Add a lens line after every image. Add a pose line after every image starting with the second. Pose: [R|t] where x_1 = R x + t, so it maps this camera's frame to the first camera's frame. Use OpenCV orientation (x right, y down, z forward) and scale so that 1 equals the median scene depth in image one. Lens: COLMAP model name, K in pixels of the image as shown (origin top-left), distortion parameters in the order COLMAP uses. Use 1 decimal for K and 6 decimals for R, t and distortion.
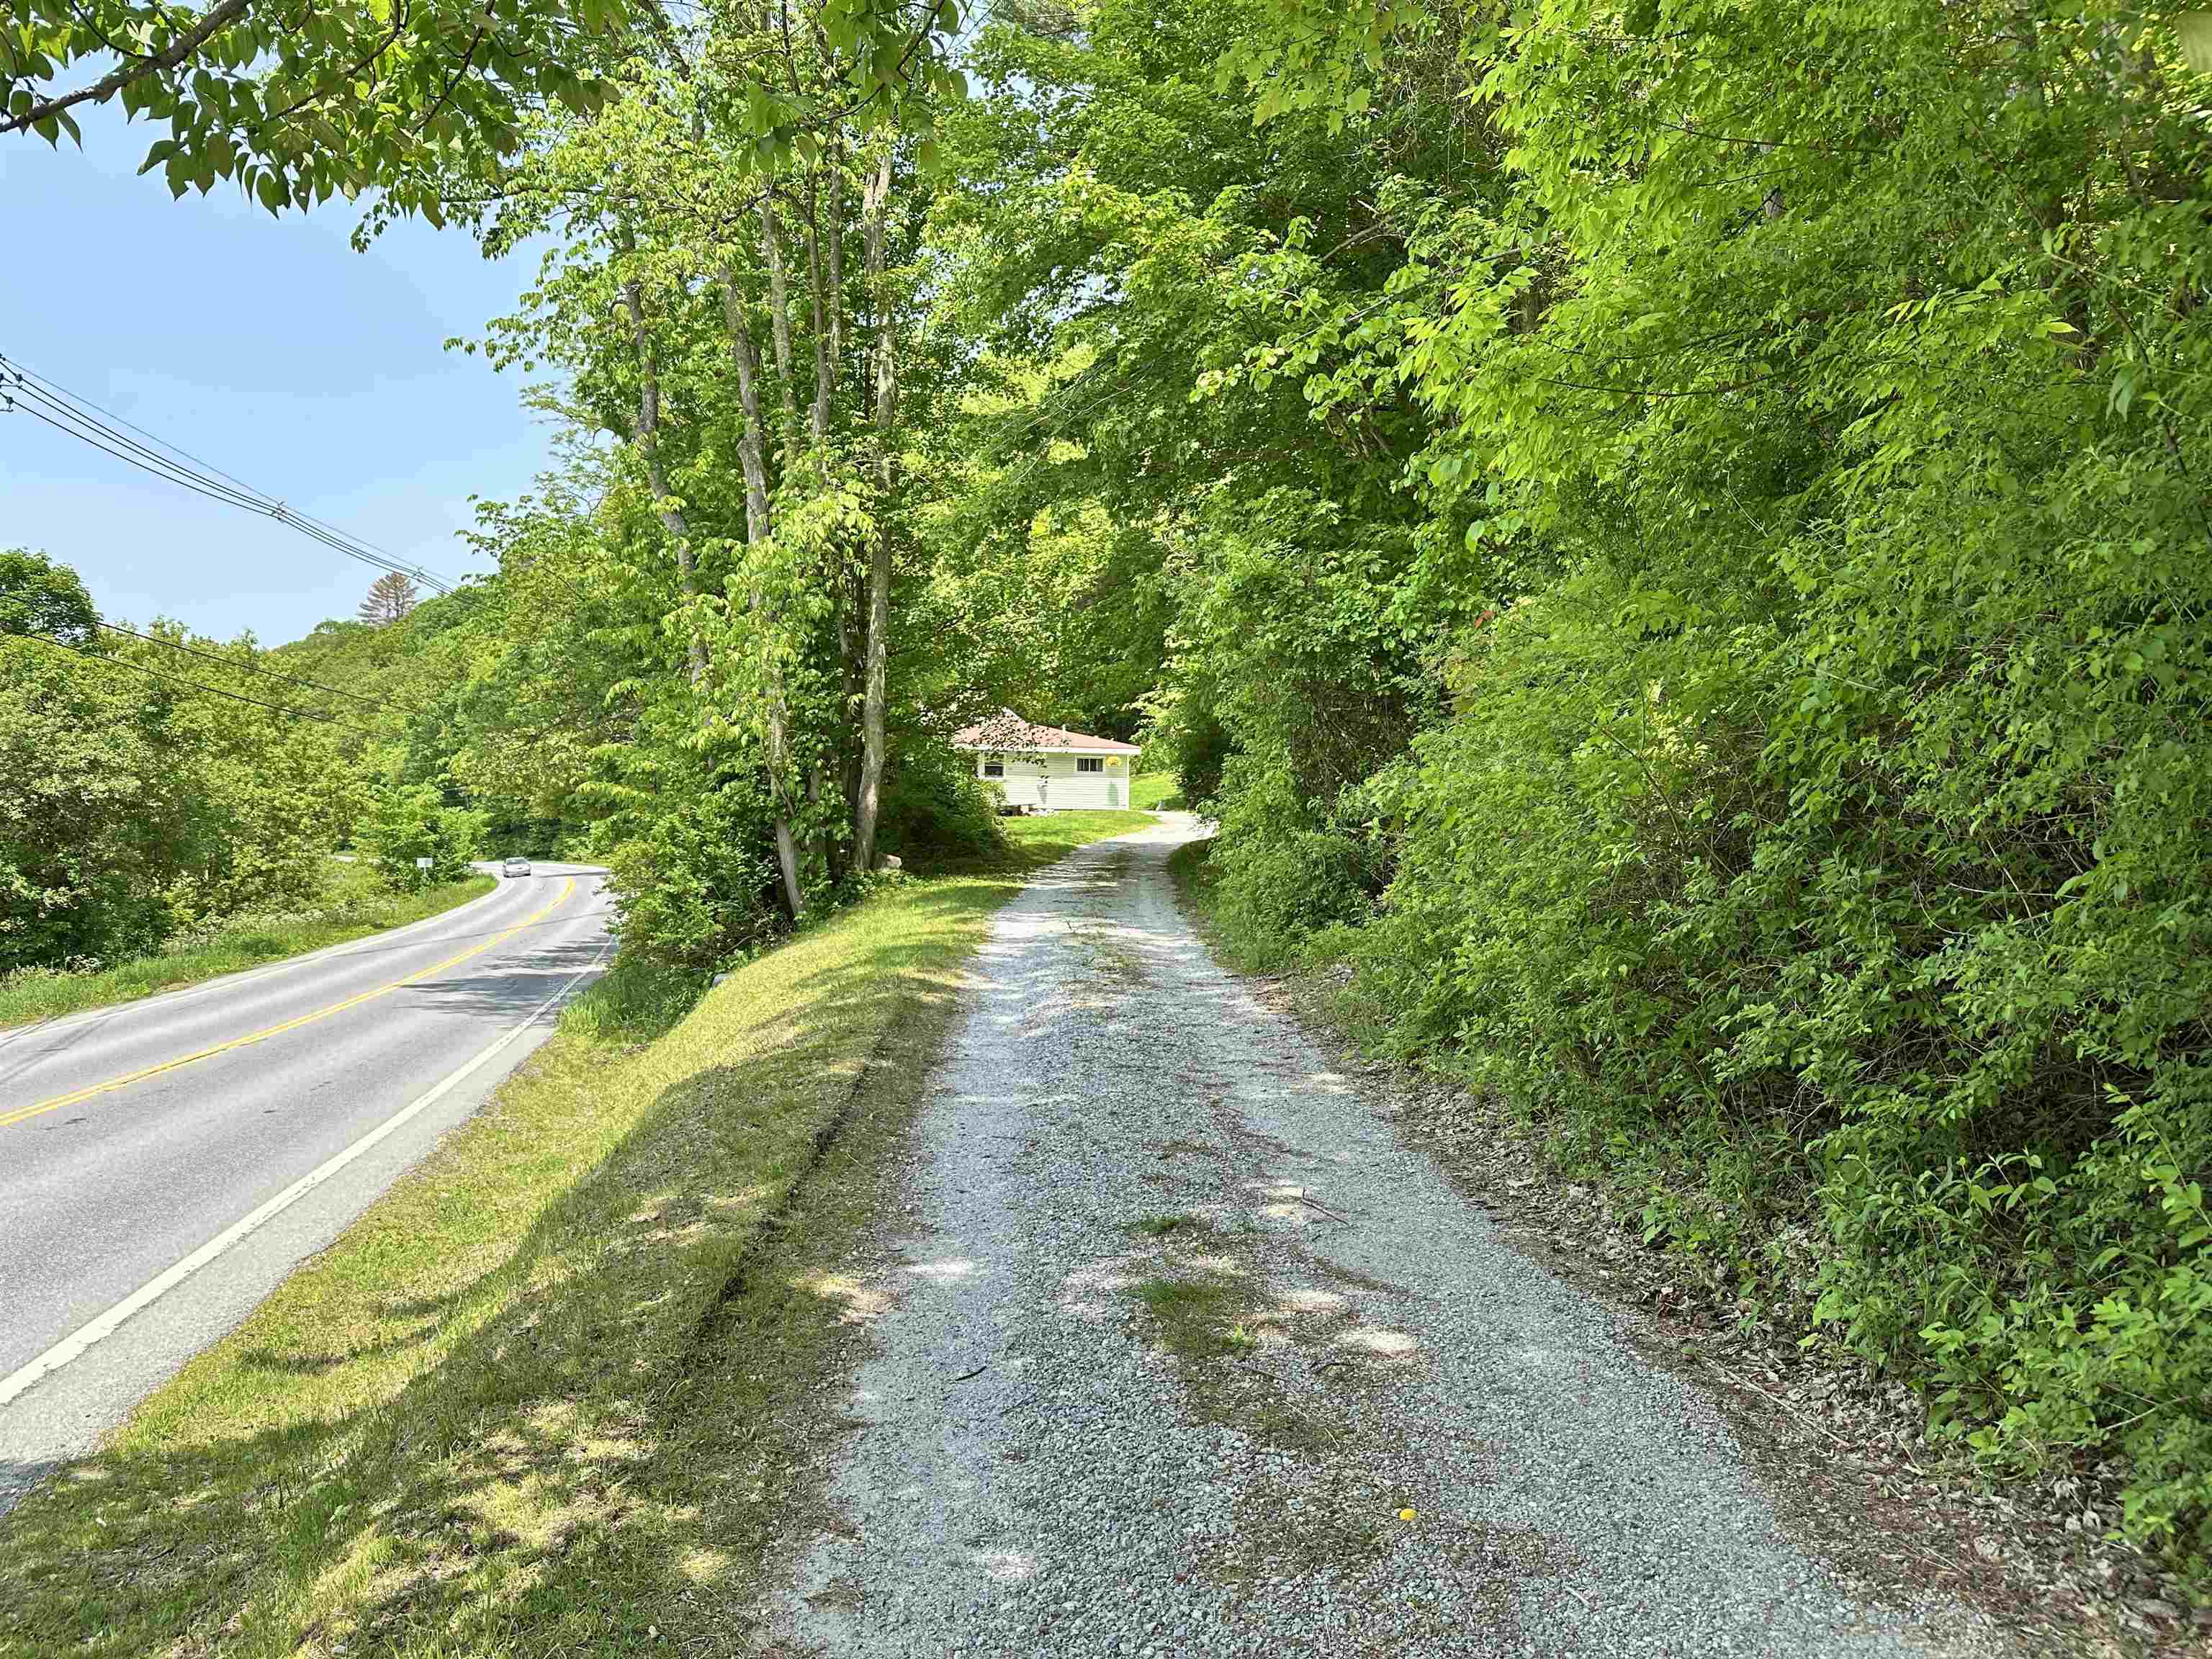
lens RADIAL K [[1586.1, 0, 1104.8], [0, 1586.1, 824.3], [0, 0, 1]] dist [0.005500, 0.000606]
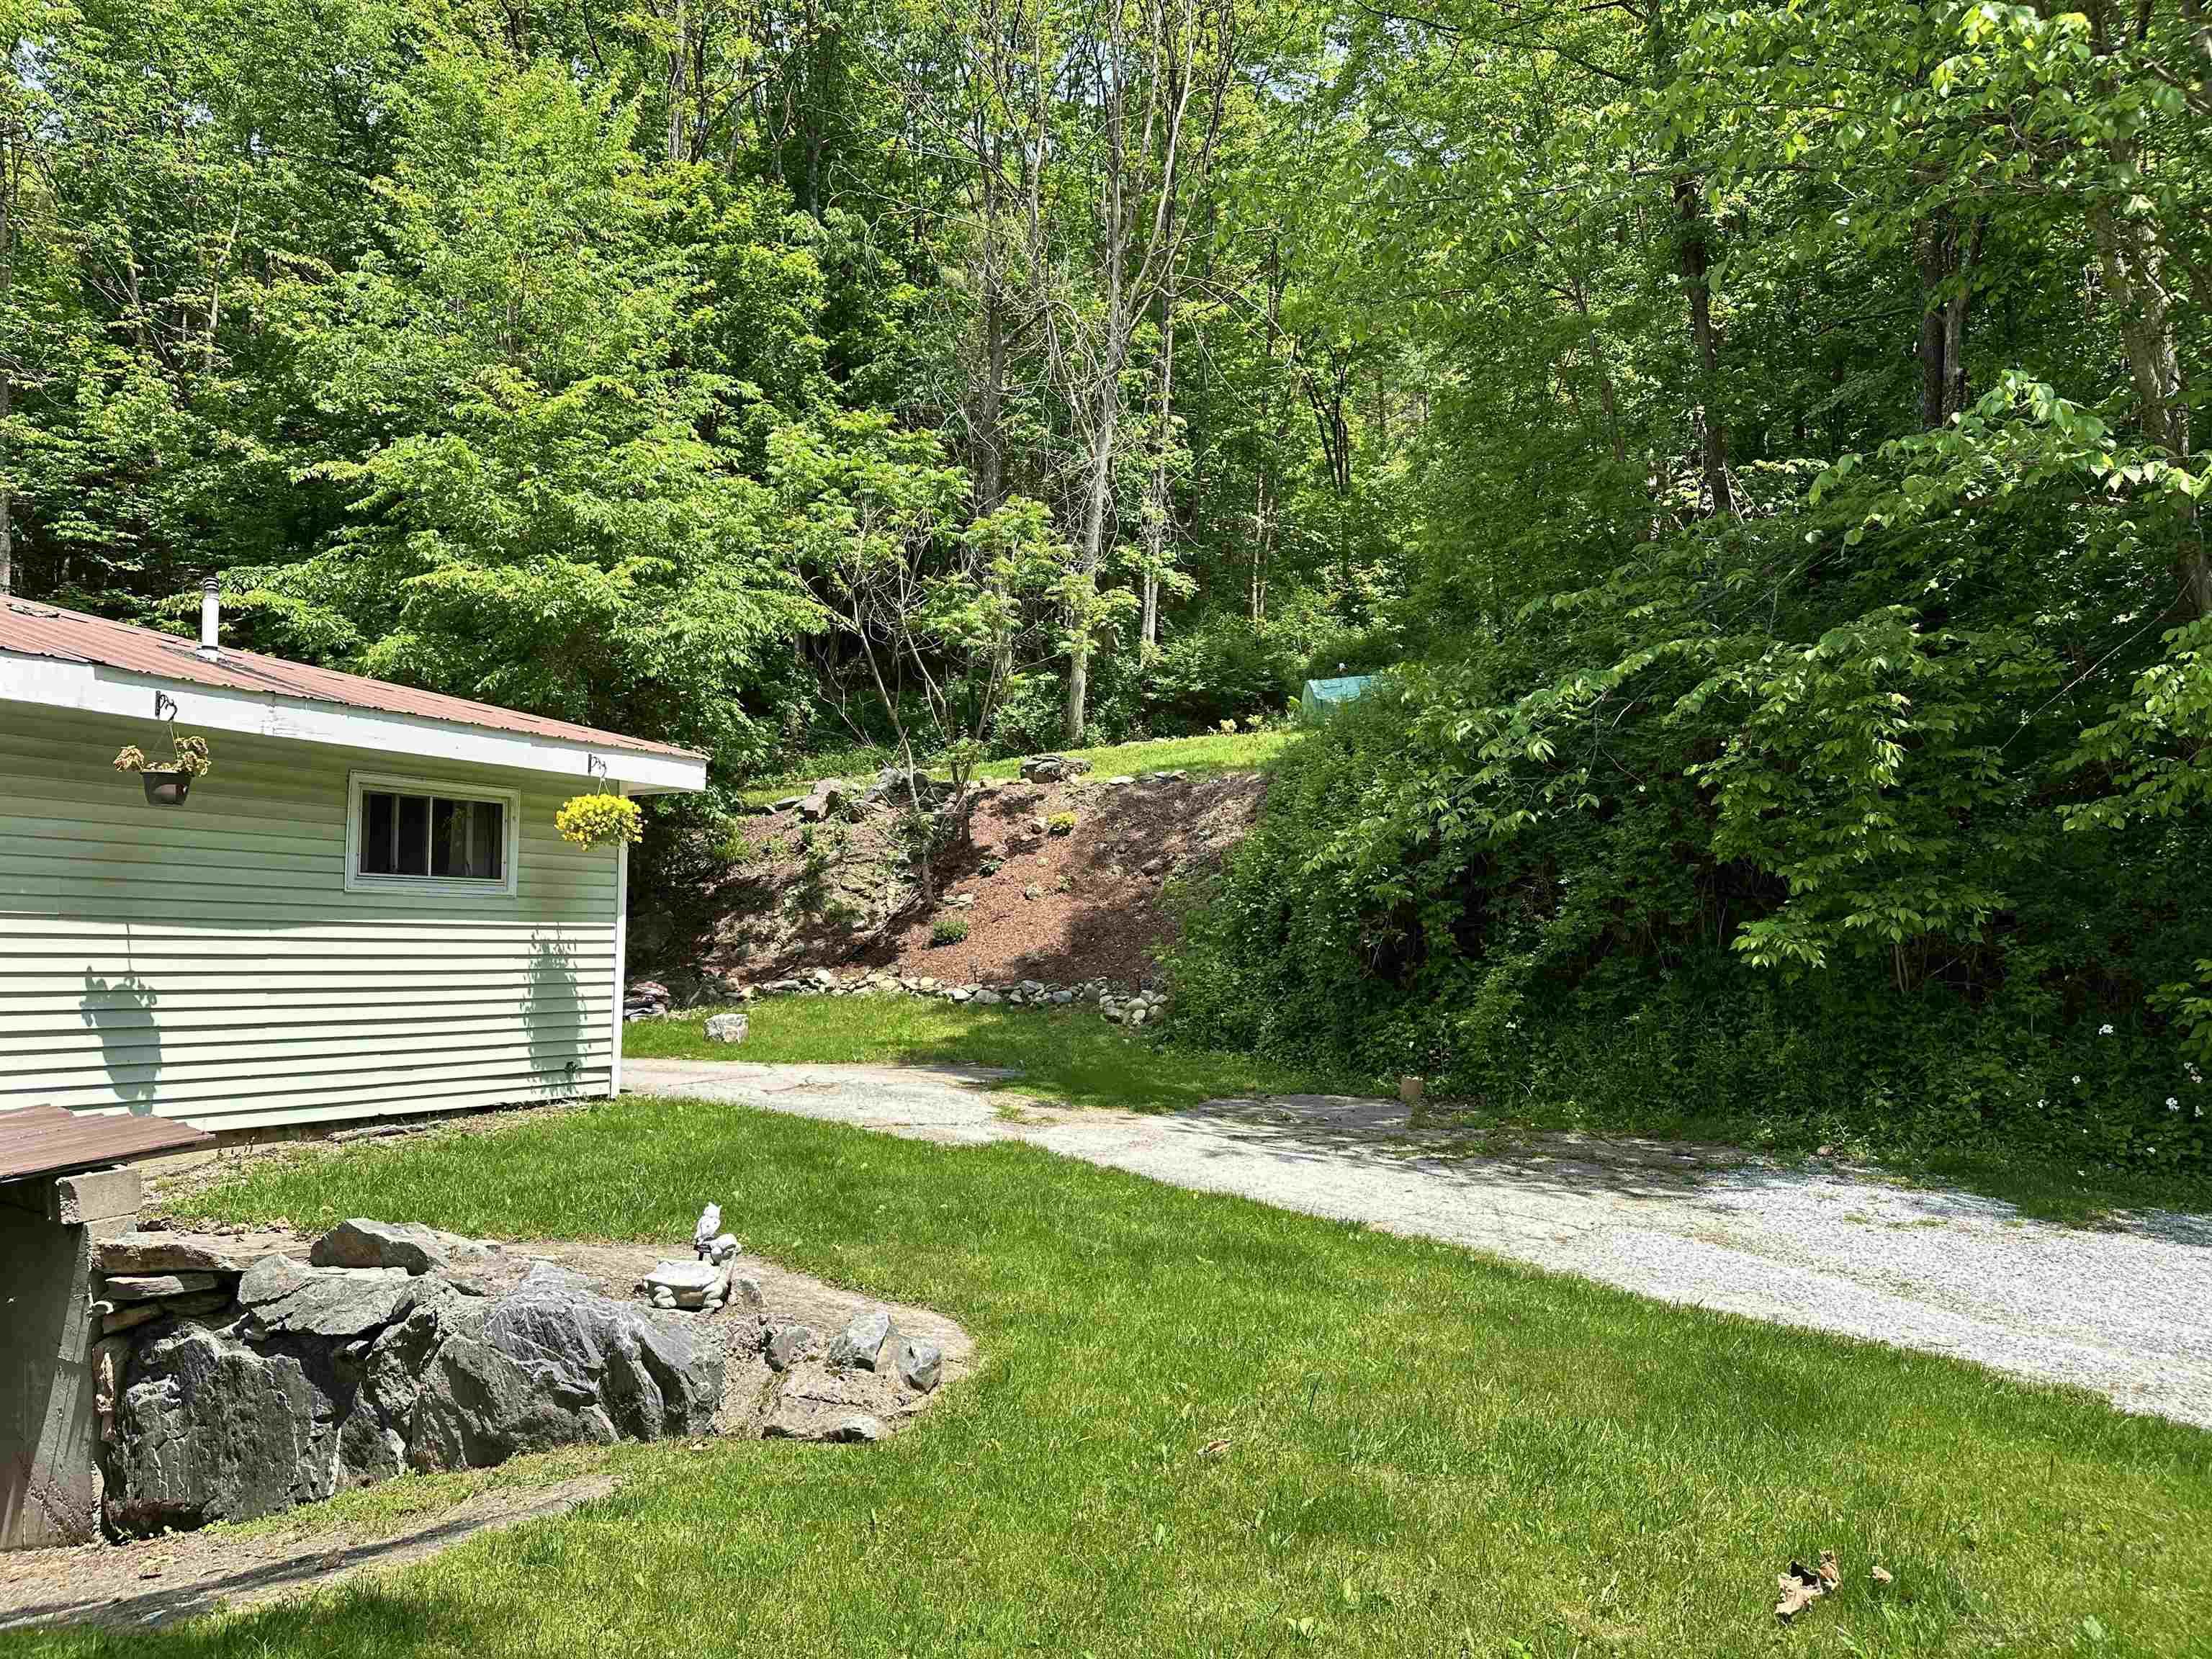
lens RADIAL K [[1586.1, 0, 1109.0], [0, 1586.1, 831.9], [0, 0, 1]] dist [0.005500, 0.000606]
pose [[0.604502, 0.046679, 0.795235, -0.161778], [0.005622, 0.998007, -0.062855, -0.045733], [-0.796584, 0.042466, 0.603035, 1.413765]]
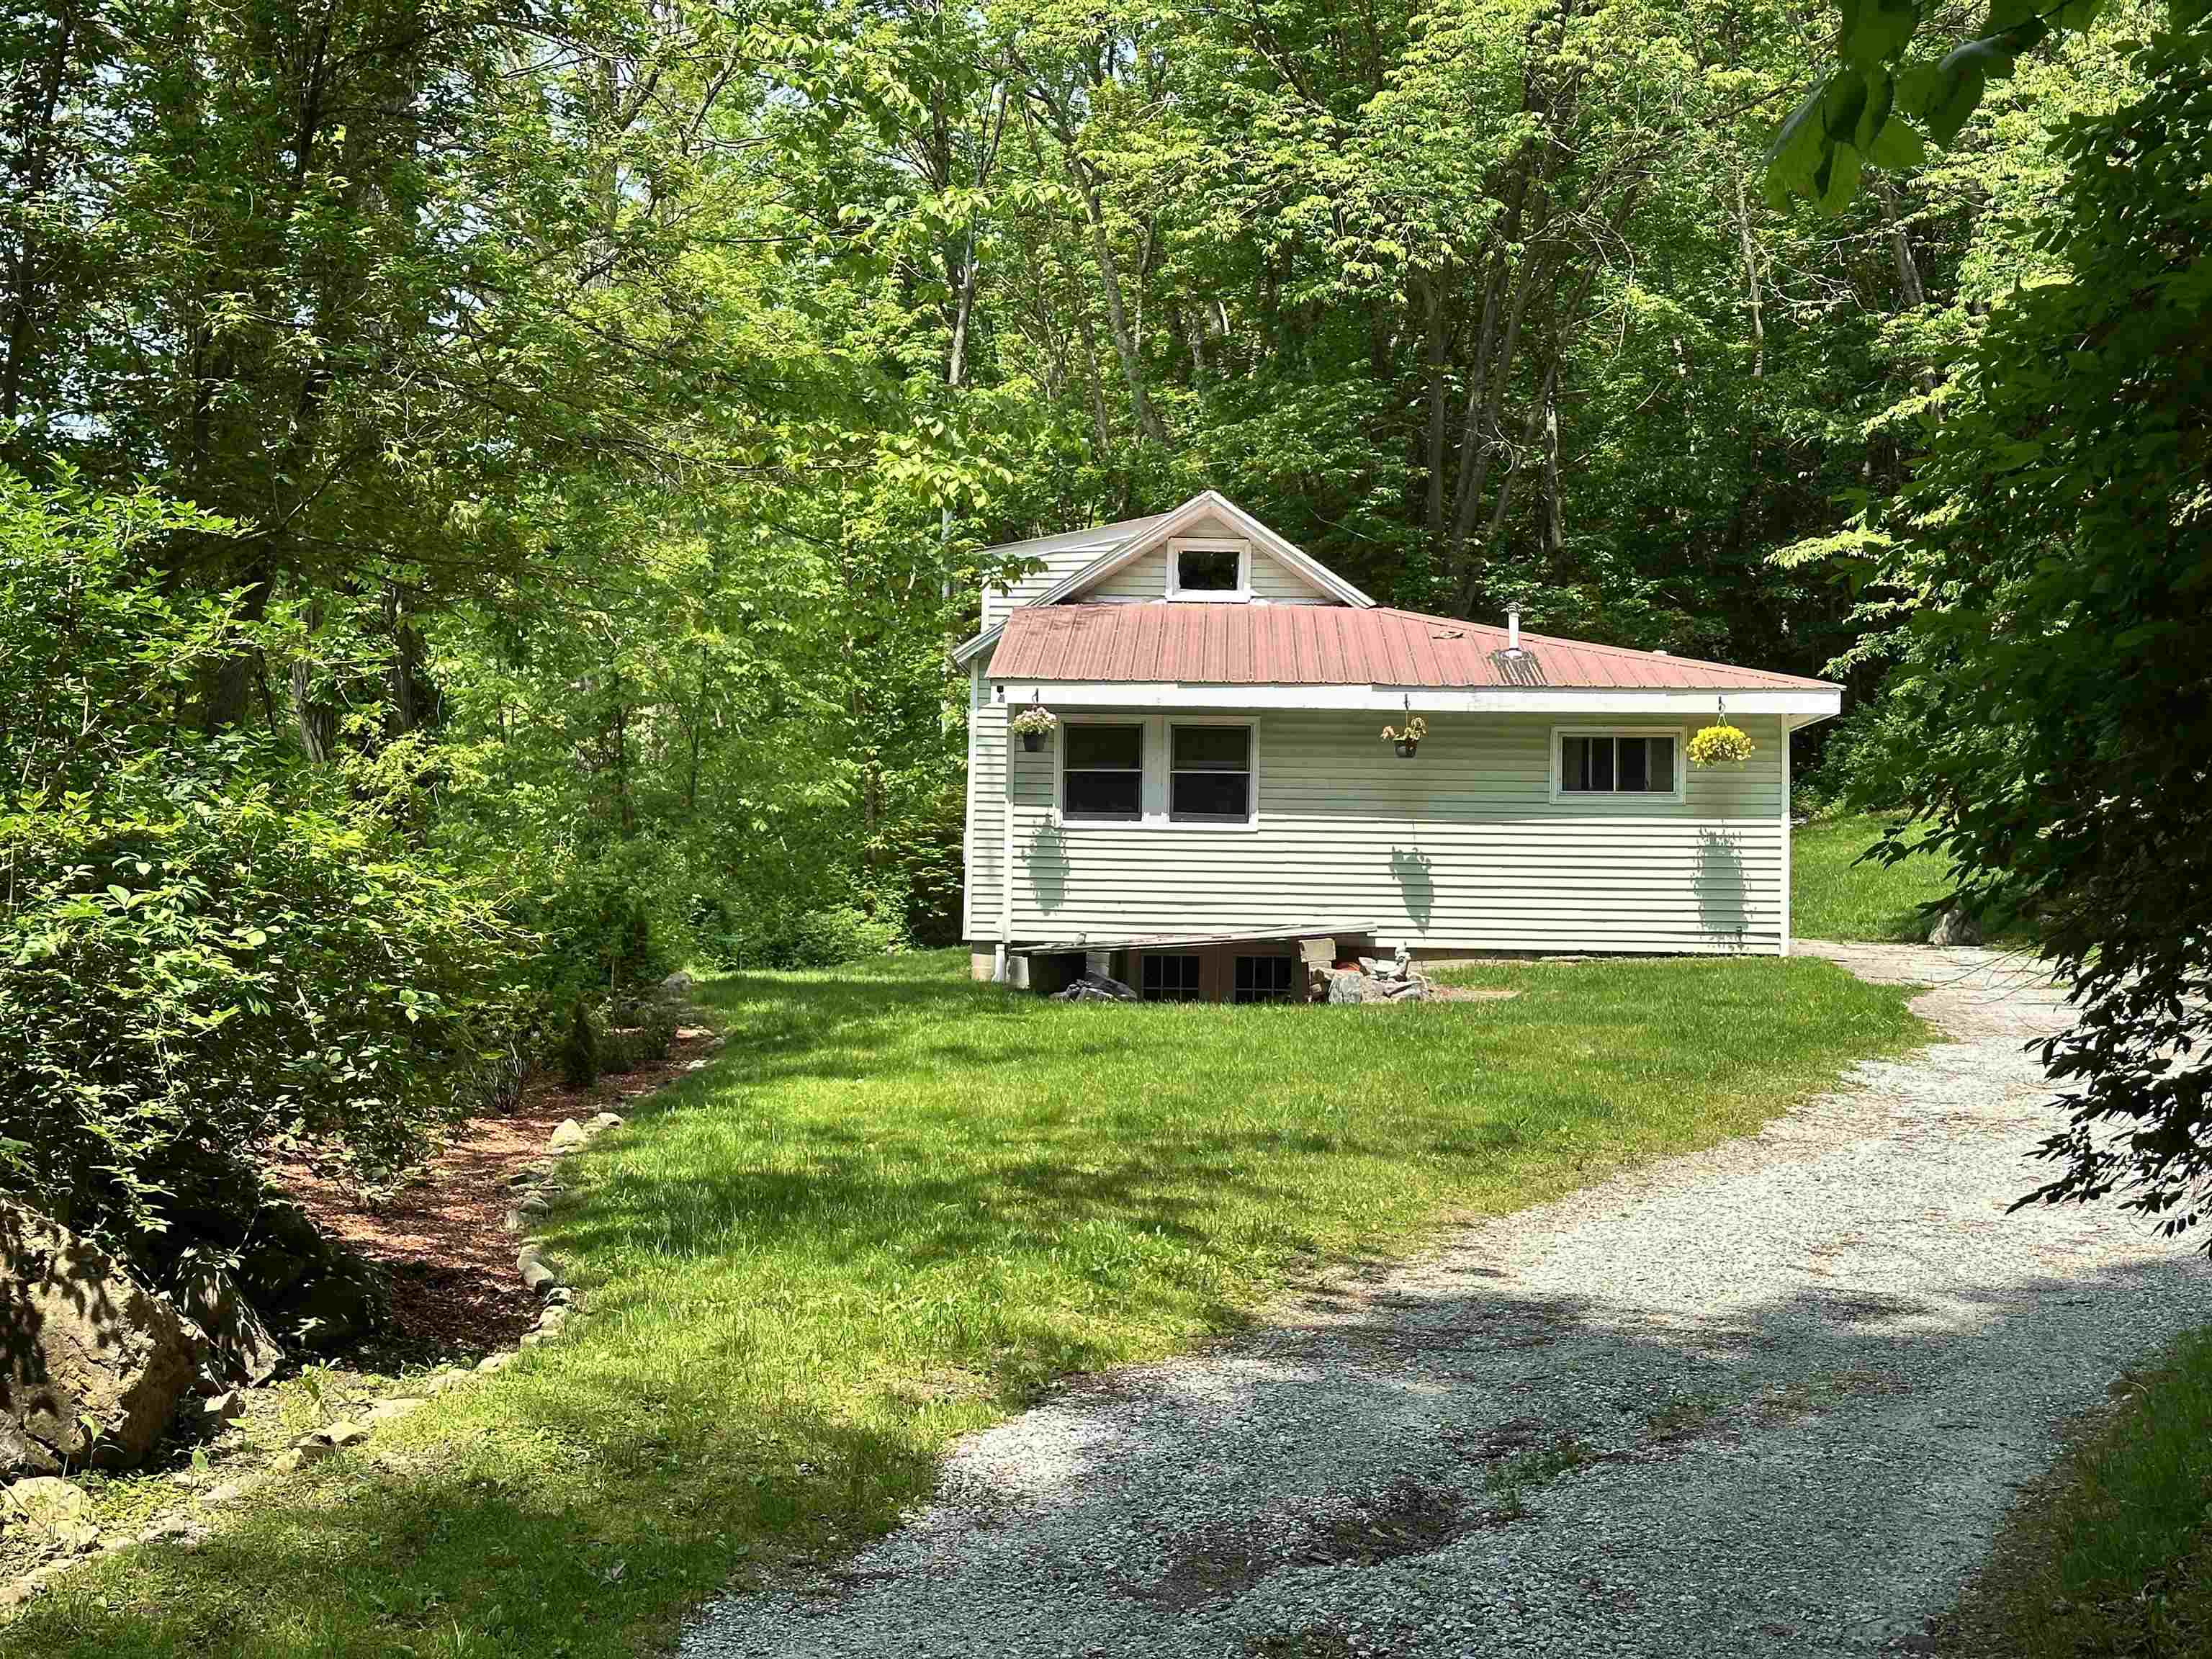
lens RADIAL K [[3075.3, 0, 1103.4], [0, 3075.3, 831.1], [0, 0, 1]] dist [0.045111, 0.000000]
pose [[0.970202, -0.010280, -0.242081, 0.045188], [0.002437, 0.999463, -0.032674, -0.021371], [0.242287, 0.031111, 0.969706, 0.898582]]
